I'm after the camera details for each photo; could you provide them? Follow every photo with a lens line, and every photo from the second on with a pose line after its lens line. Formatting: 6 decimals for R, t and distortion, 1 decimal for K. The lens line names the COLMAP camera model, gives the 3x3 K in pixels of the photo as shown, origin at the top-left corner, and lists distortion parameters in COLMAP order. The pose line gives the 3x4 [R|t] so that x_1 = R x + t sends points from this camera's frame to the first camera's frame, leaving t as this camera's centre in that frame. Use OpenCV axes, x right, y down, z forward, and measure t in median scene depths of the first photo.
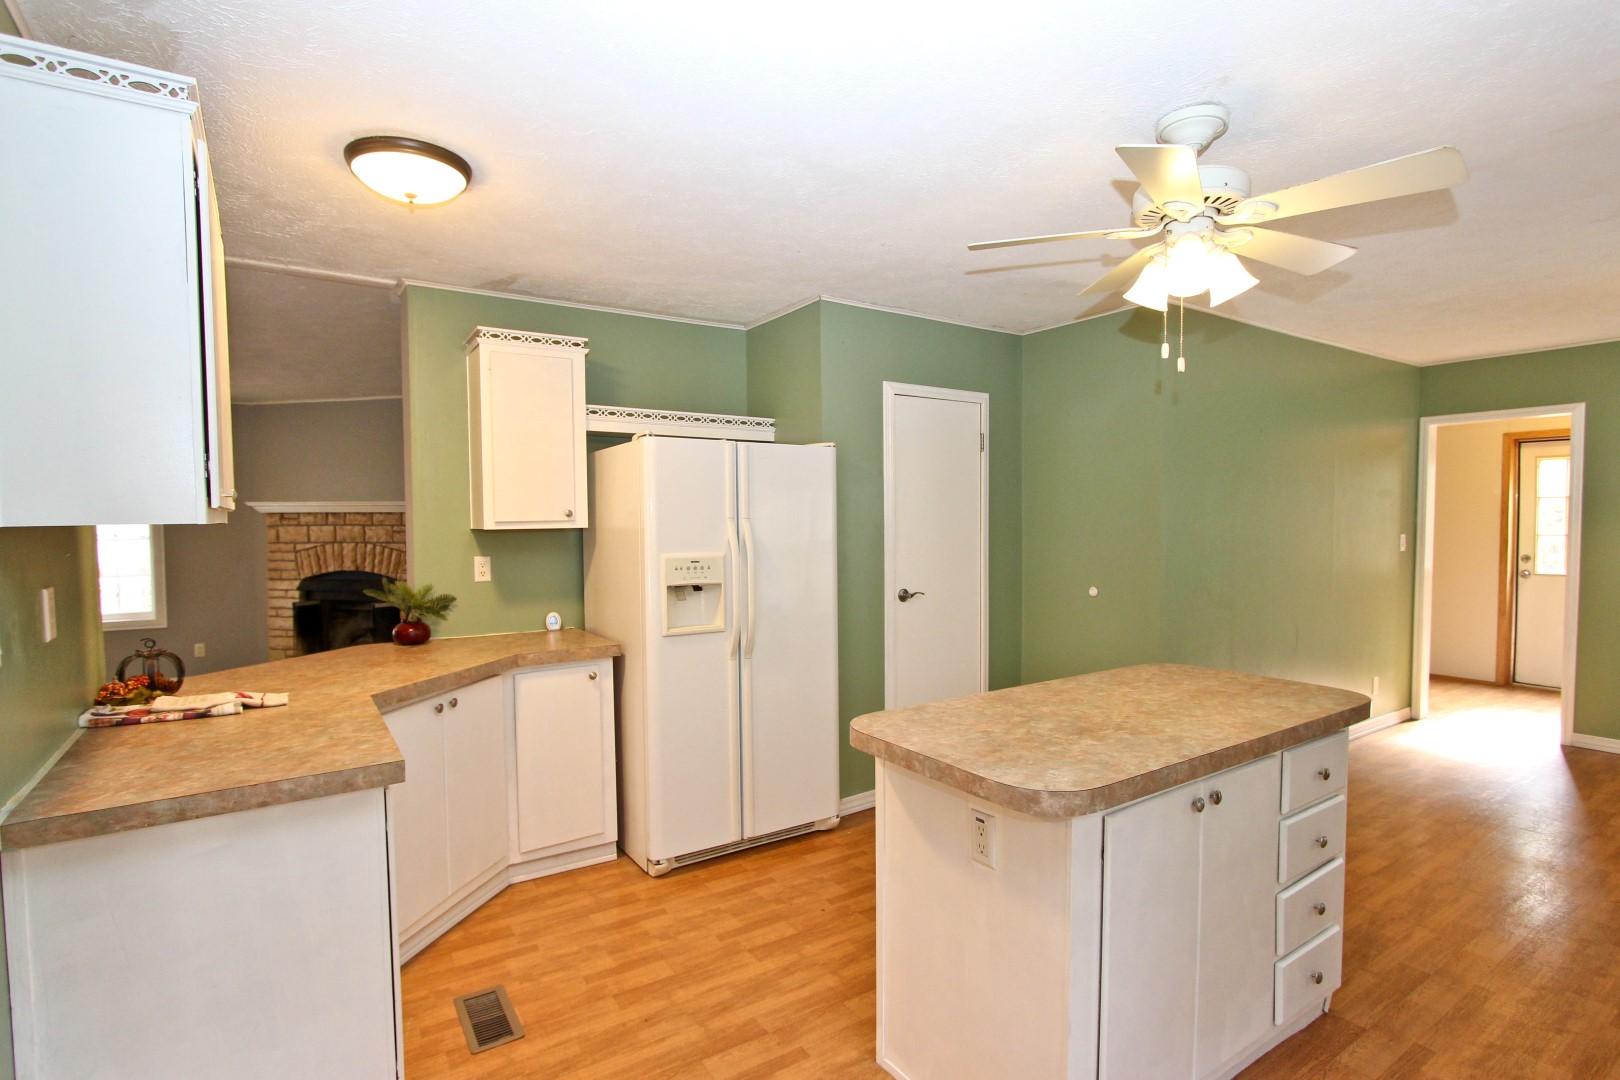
lens RADIAL K [[778.5, 0, 767.4], [0, 778.5, 552.0], [0, 0, 1]] dist [-0.018482, 0.000338]
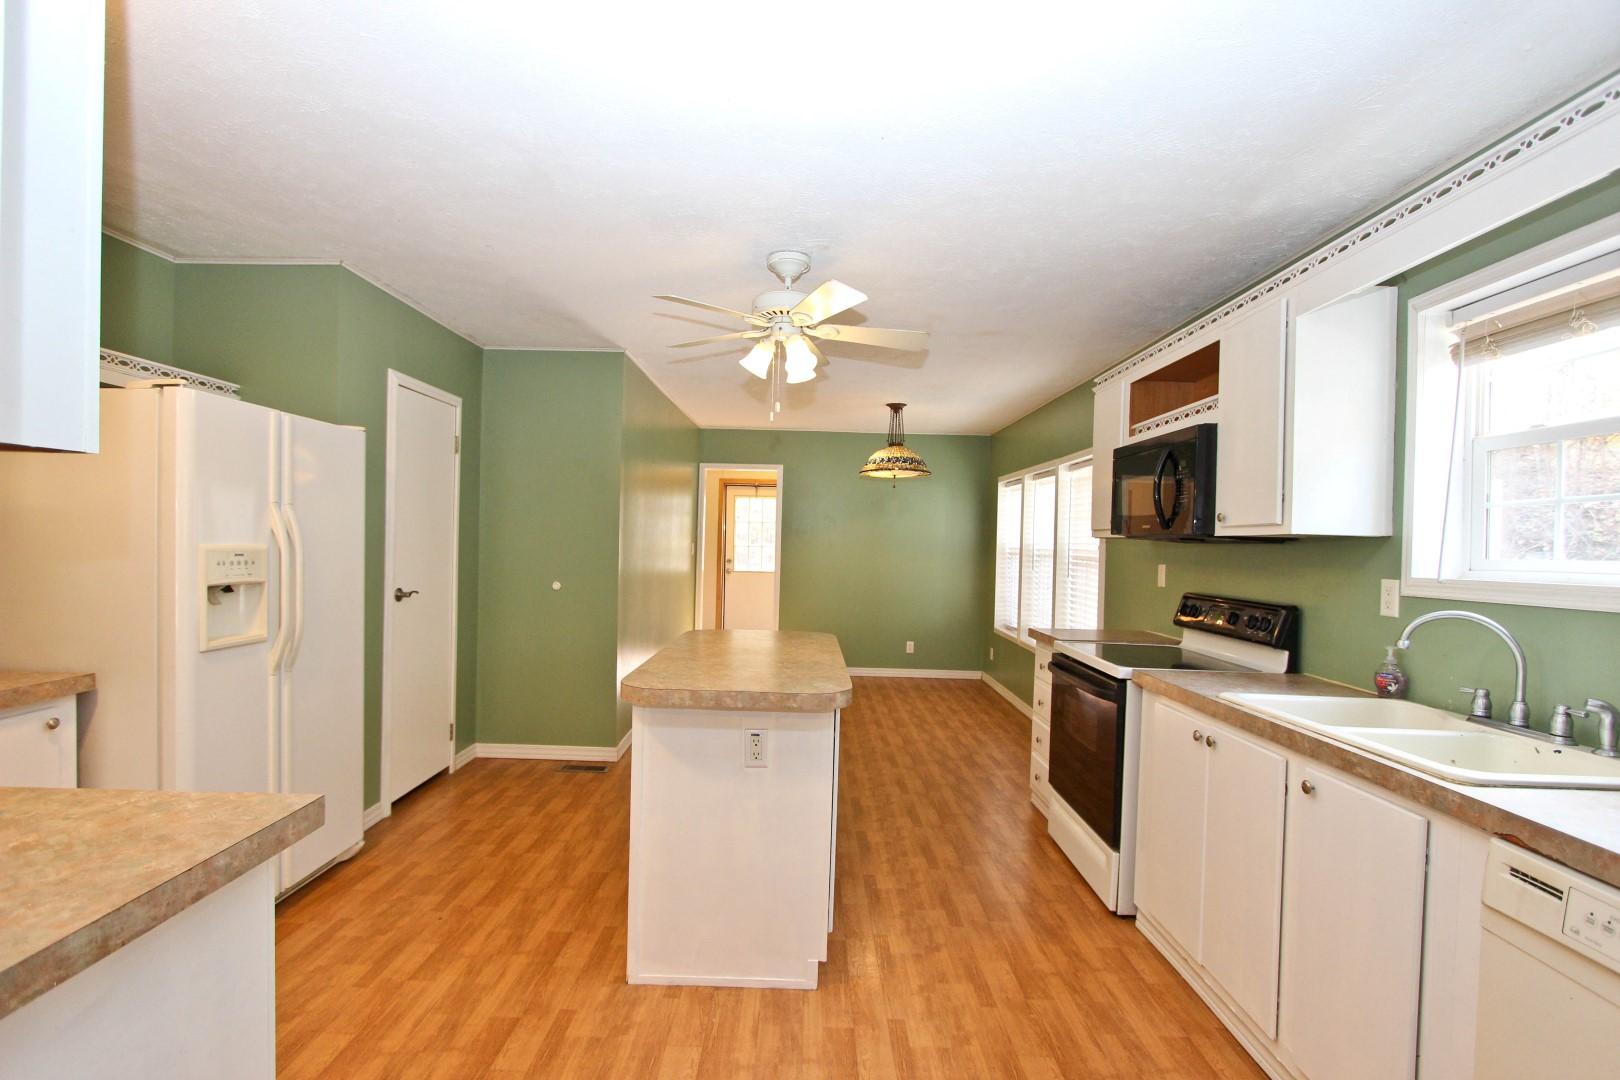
lens RADIAL K [[778.5, 0, 767.4], [0, 778.5, 552.0], [0, 0, 1]] dist [-0.018482, 0.000338]
pose [[0.554045, 0.009941, 0.832428, -0.441195], [0.004843, 0.999873, -0.015164, 0.023783], [-0.832473, 0.012433, 0.553926, 0.115111]]
